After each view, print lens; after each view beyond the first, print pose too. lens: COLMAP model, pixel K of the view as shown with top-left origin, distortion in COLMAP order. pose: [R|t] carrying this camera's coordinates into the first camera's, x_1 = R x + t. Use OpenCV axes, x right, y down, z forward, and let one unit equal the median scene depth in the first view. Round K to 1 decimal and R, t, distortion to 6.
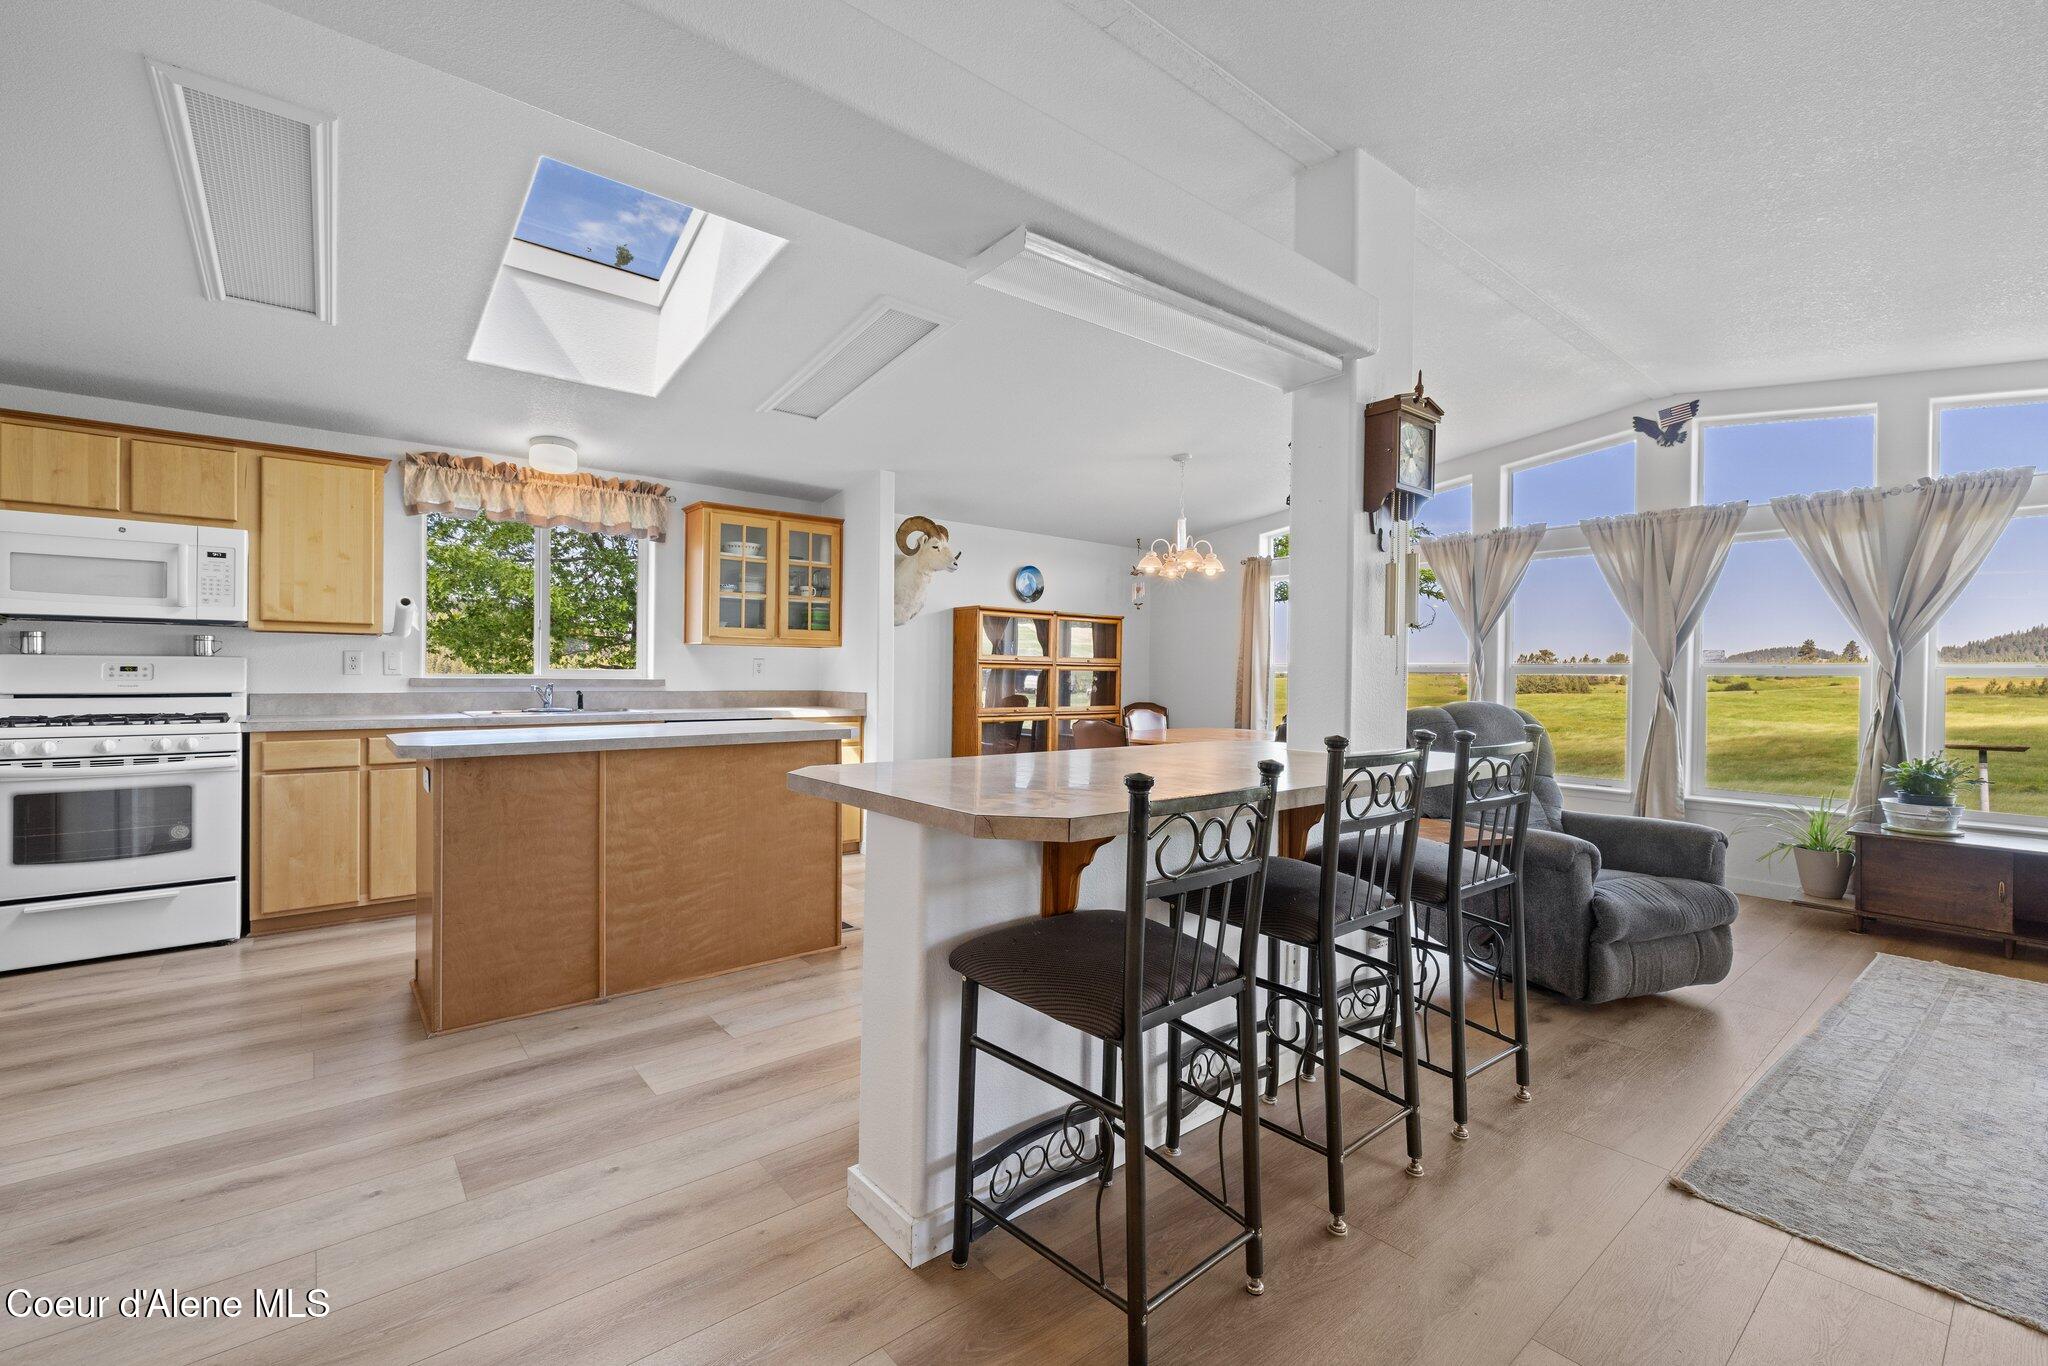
lens RADIAL K [[869.5, 0, 1013.4], [0, 869.5, 674.9], [0, 0, 1]] dist [0.000636, -0.000317]
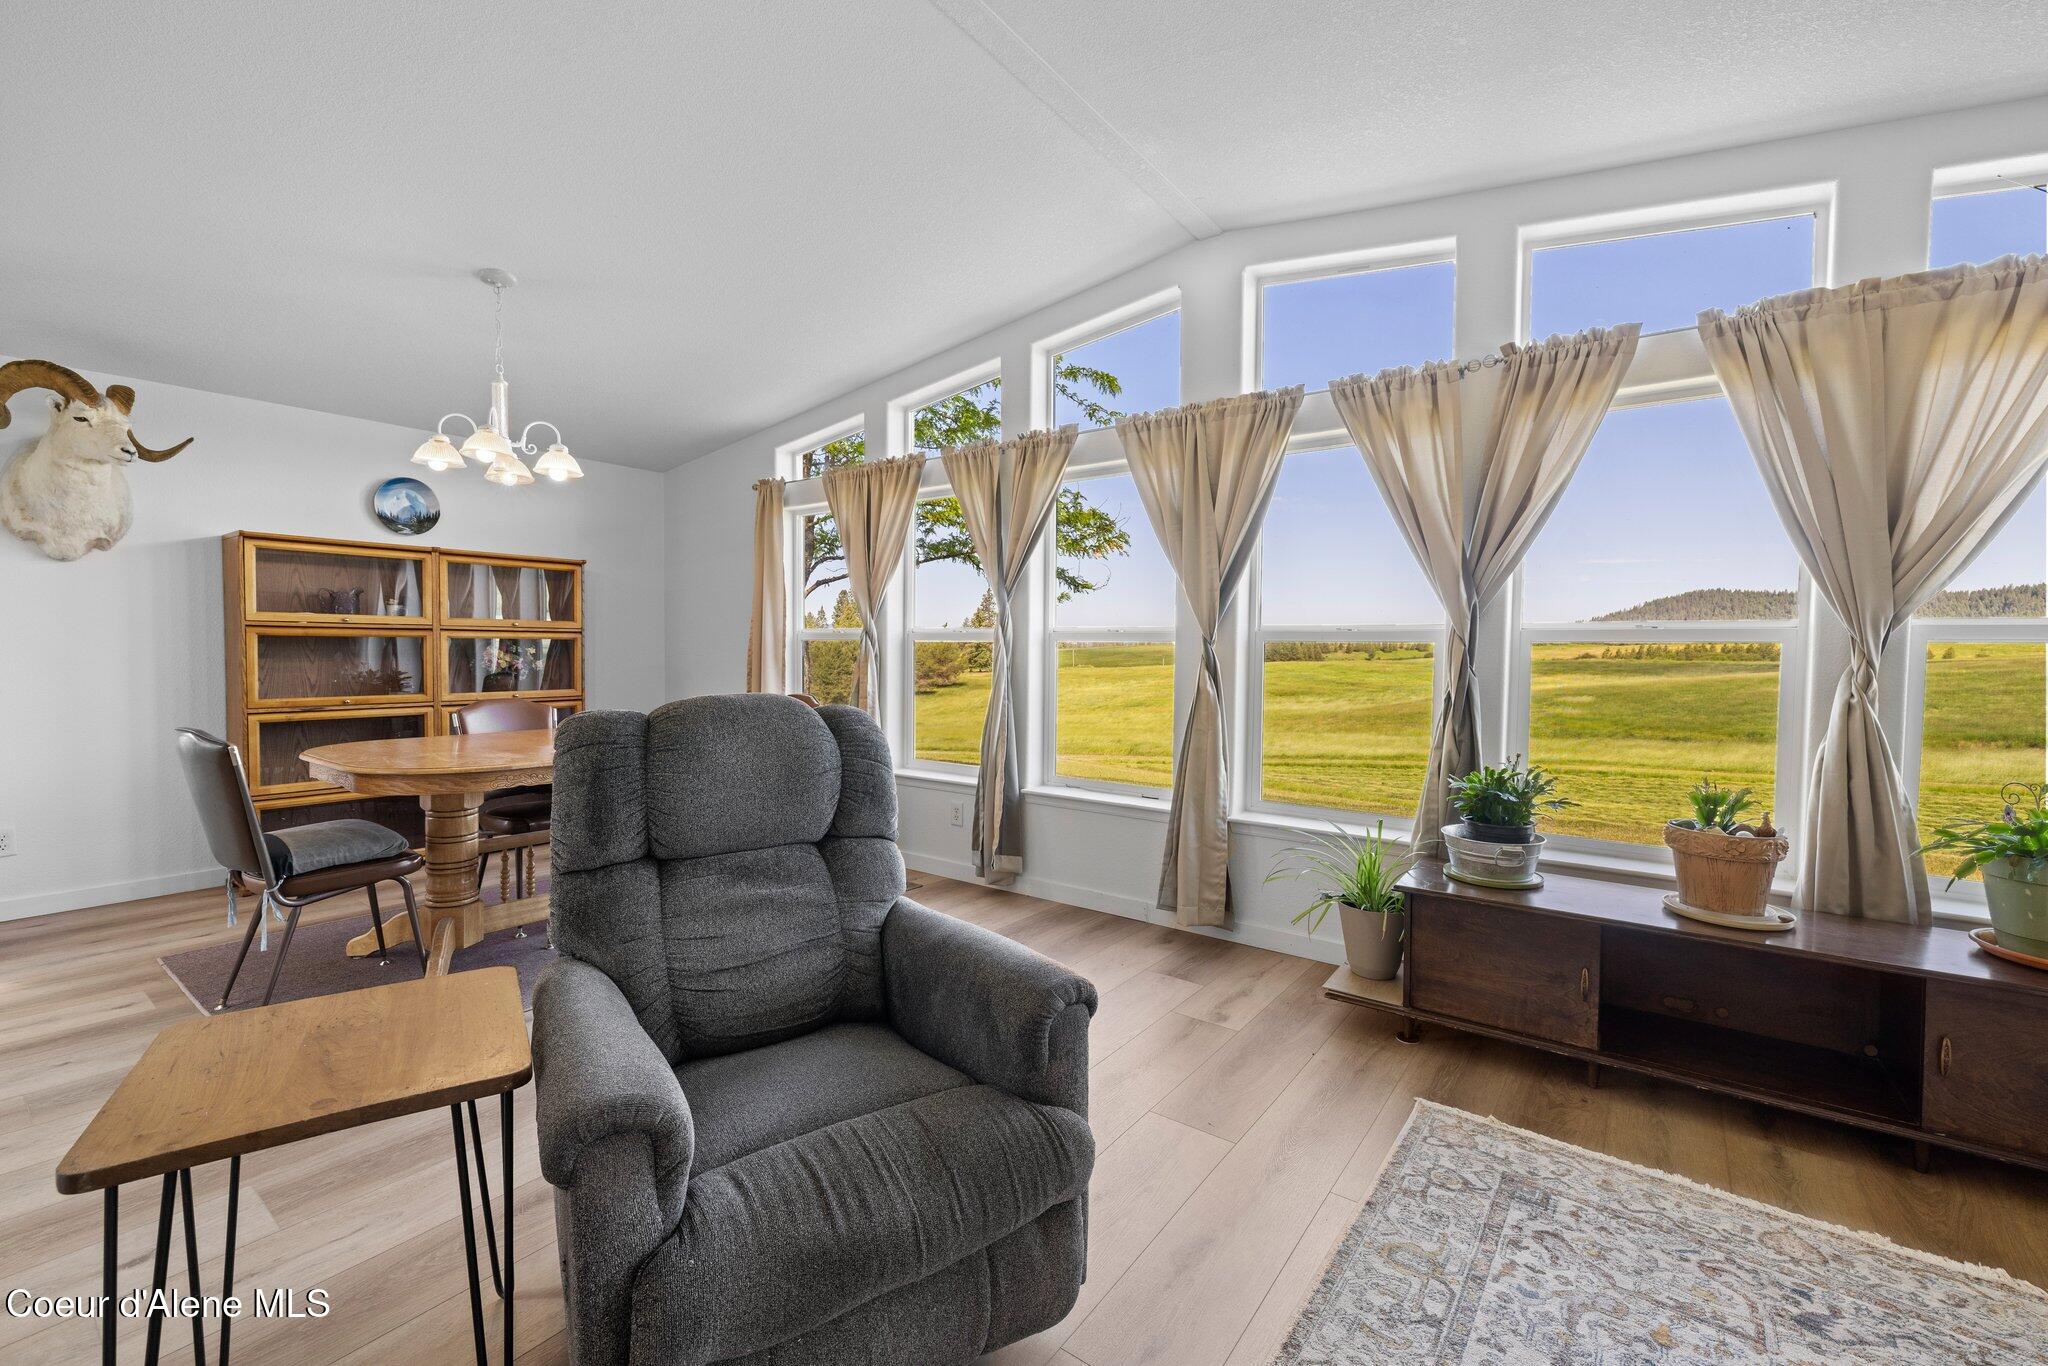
lens RADIAL K [[869.5, 0, 1013.4], [0, 869.5, 674.9], [0, 0, 1]] dist [0.000636, -0.000317]
pose [[0.970198, -0.012560, 0.241987, 0.493760], [0.004159, 0.999372, 0.035199, 0.001748], [-0.242277, -0.033144, 0.969641, 0.419376]]
